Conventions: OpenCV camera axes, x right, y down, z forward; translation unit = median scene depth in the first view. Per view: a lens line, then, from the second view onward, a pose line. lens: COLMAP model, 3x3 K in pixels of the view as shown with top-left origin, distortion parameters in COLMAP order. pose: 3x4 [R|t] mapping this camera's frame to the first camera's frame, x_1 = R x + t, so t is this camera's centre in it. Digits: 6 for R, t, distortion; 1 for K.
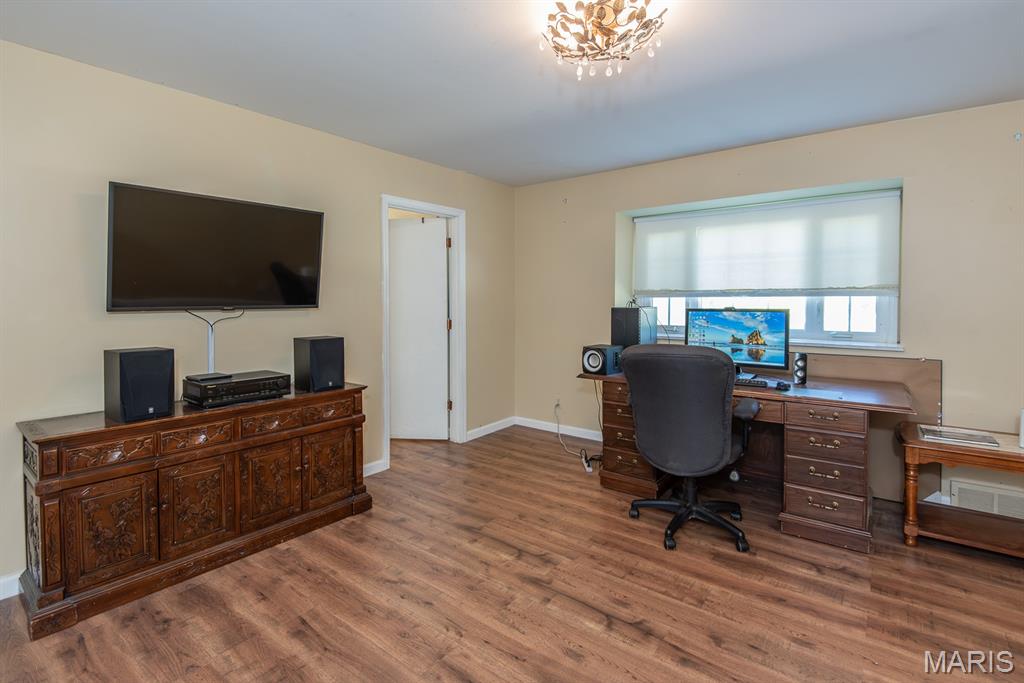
lens RADIAL K [[490.9, 0, 510.8], [0, 490.9, 302.6], [0, 0, 1]] dist [0.004398, -0.000013]
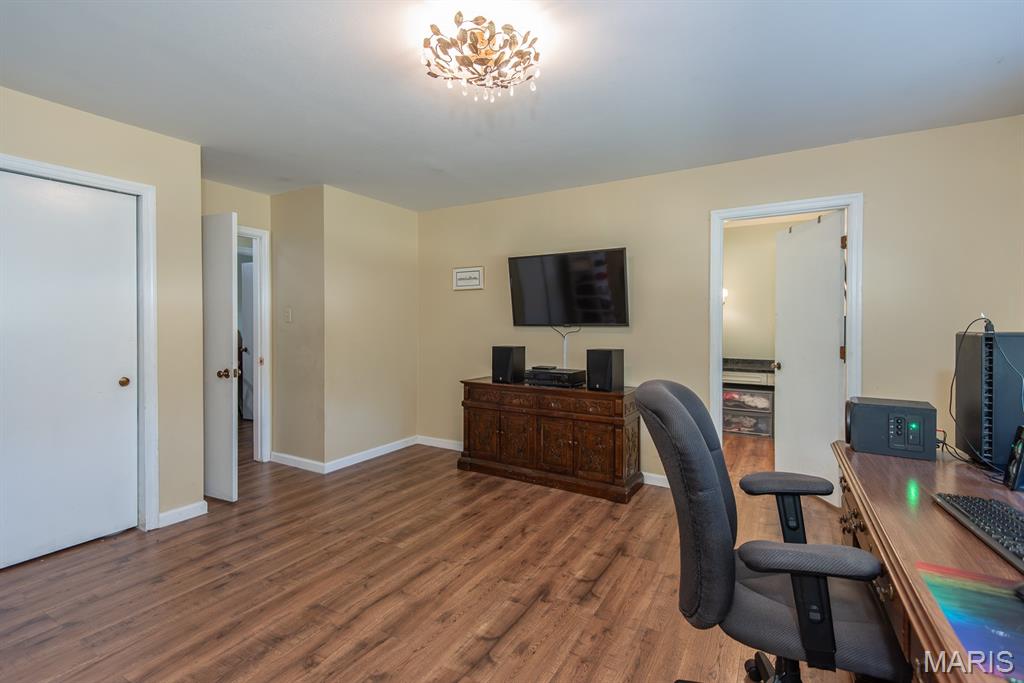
lens RADIAL K [[468.7, 0, 509.0], [0, 468.7, 323.8], [0, 0, 1]] dist [0.060296, -0.000154]
pose [[0.135559, 0.010237, -0.990716, 0.953487], [-0.008599, 0.999921, 0.009156, -0.004563], [0.990732, 0.007278, 0.135636, 0.731596]]
